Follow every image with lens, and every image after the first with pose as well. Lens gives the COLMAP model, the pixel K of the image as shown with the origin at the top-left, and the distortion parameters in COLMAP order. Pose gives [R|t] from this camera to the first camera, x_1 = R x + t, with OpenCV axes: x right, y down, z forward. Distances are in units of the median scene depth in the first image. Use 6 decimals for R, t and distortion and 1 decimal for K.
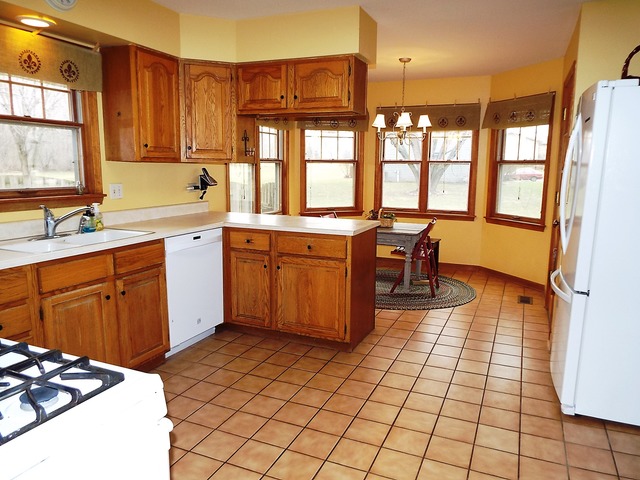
lens RADIAL K [[474.1, 0, 319.8], [0, 474.1, 240.7], [0, 0, 1]] dist [0.002413, 0.003899]
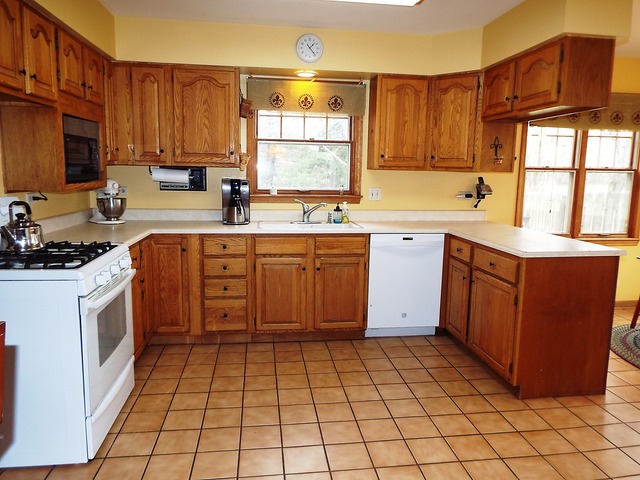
lens RADIAL K [[474.1, 0, 321.0], [0, 474.1, 238.6], [0, 0, 1]] dist [0.002413, 0.003899]
pose [[0.514241, 0.117545, -0.849552, 0.567307], [-0.145265, 0.988189, 0.048797, -0.030711], [0.845254, 0.098317, 0.525242, 0.254988]]
